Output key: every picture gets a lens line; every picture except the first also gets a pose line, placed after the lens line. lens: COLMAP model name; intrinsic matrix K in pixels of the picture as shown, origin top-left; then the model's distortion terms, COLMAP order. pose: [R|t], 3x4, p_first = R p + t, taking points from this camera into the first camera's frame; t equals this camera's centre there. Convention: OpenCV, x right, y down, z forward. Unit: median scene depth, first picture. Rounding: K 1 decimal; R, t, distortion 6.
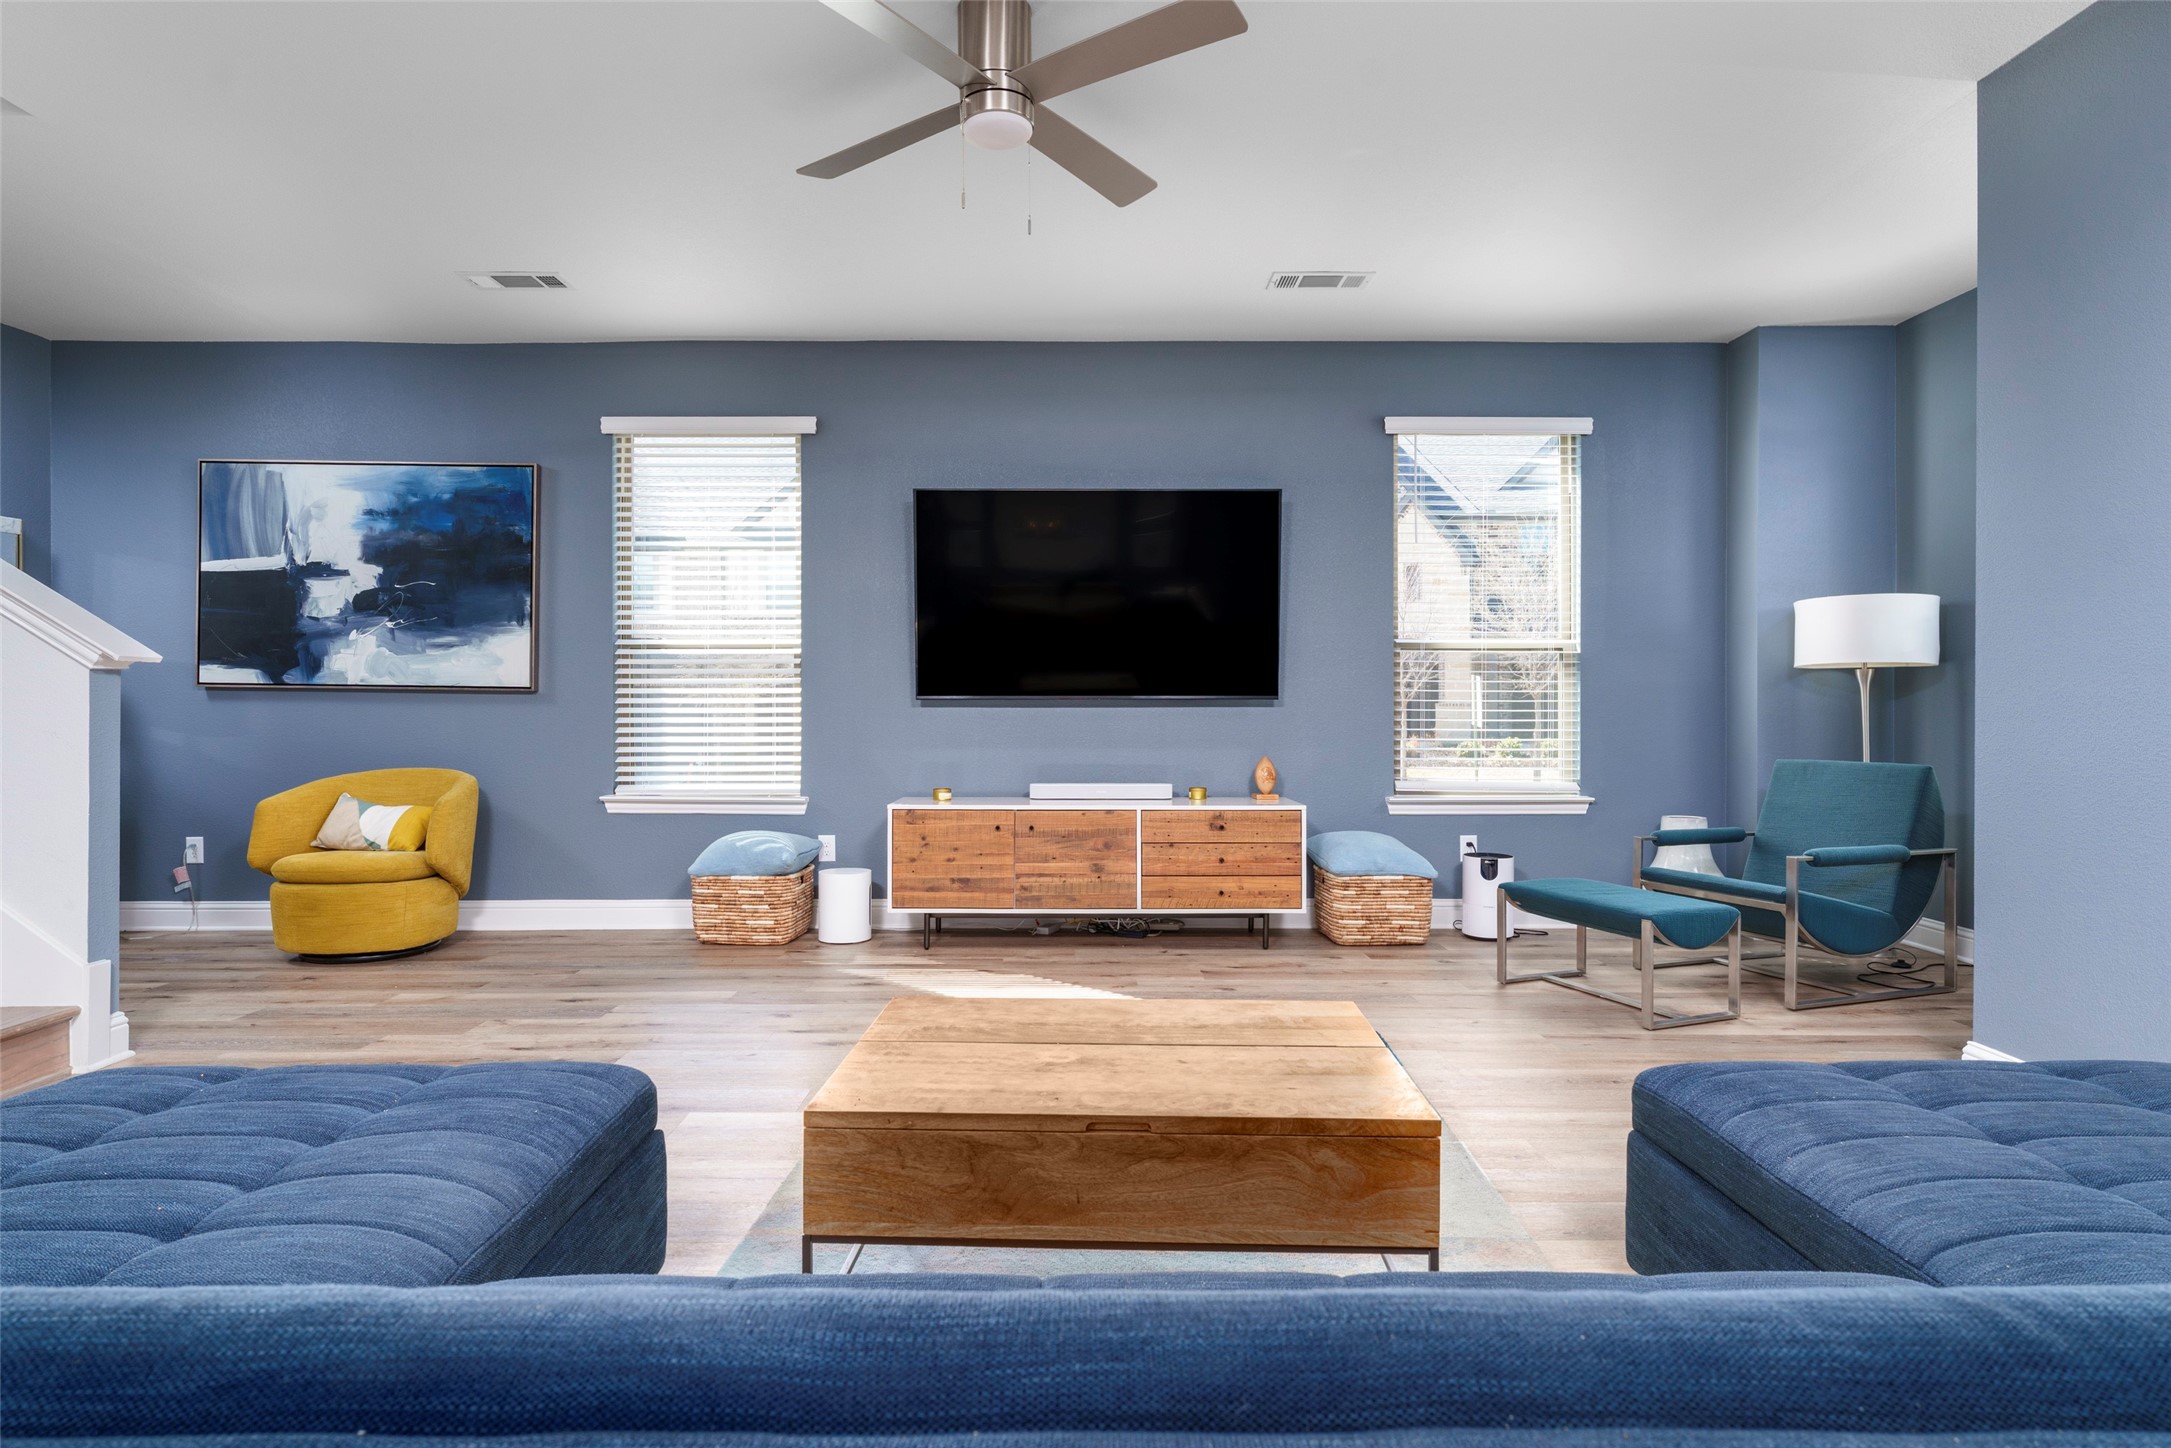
lens RADIAL K [[1080.0, 0, 1085.5], [0, 1080.0, 724.0], [0, 0, 1]] dist [0.001783, 0.000569]
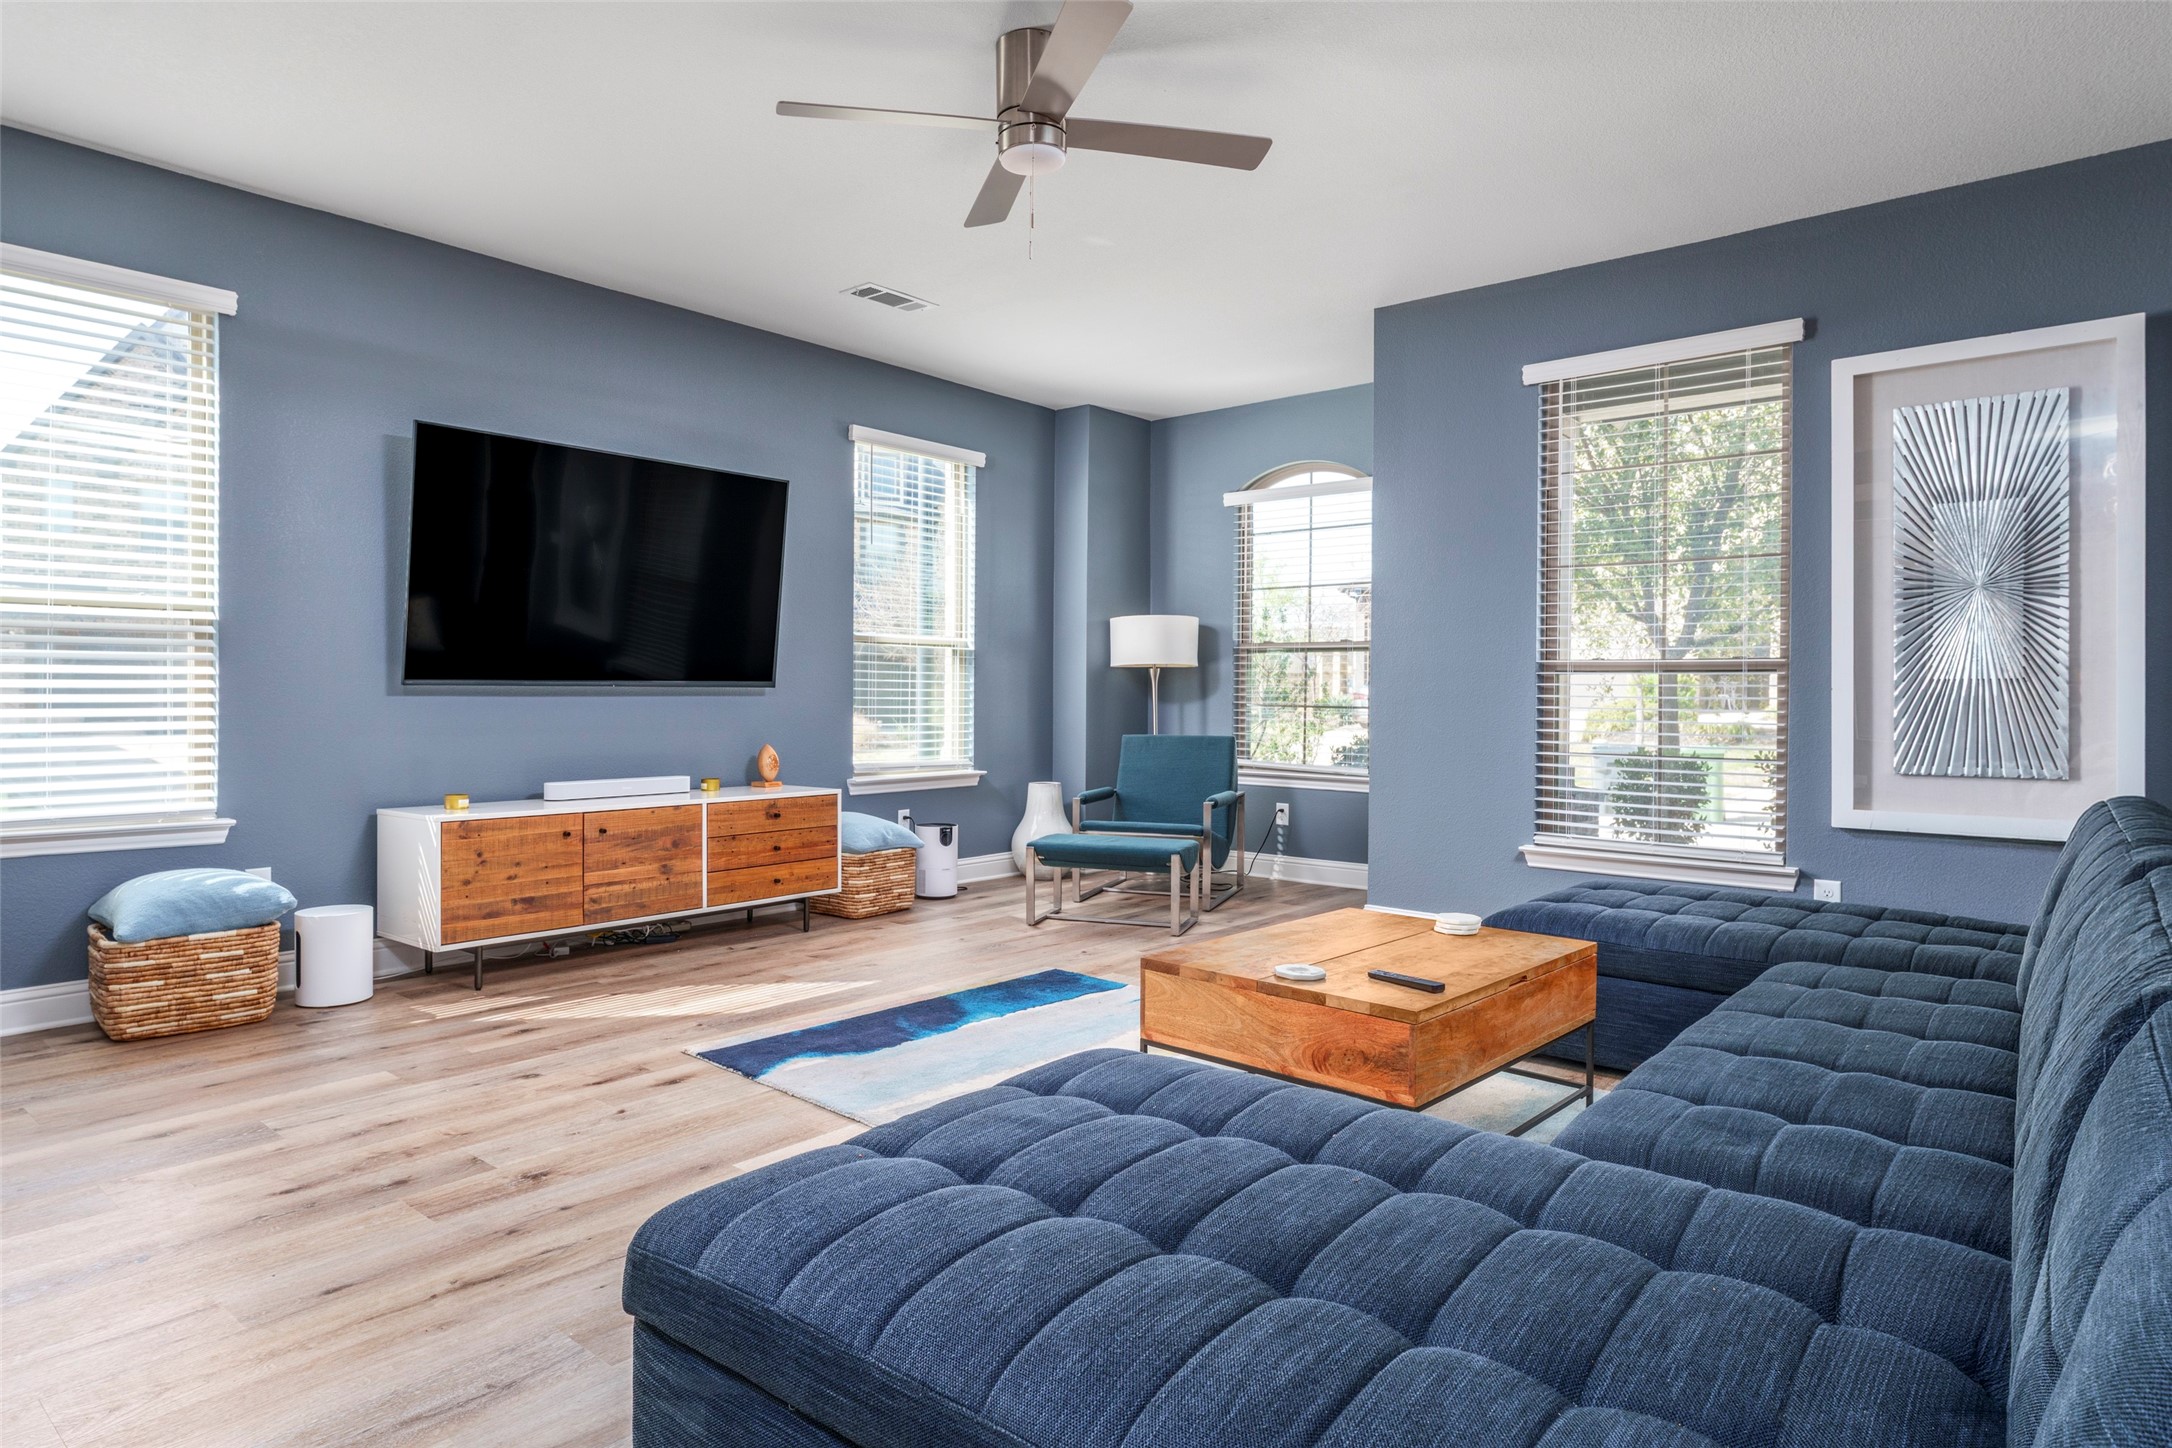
lens RADIAL K [[1080.5, 0, 1086.0], [0, 1080.5, 724.0], [0, 0, 1]] dist [0.001783, 0.000569]
pose [[0.711136, -0.015437, 0.702885, -0.373312], [0.005591, 0.999851, 0.016302, -0.003983], [-0.703032, -0.007663, 0.711117, 0.087495]]
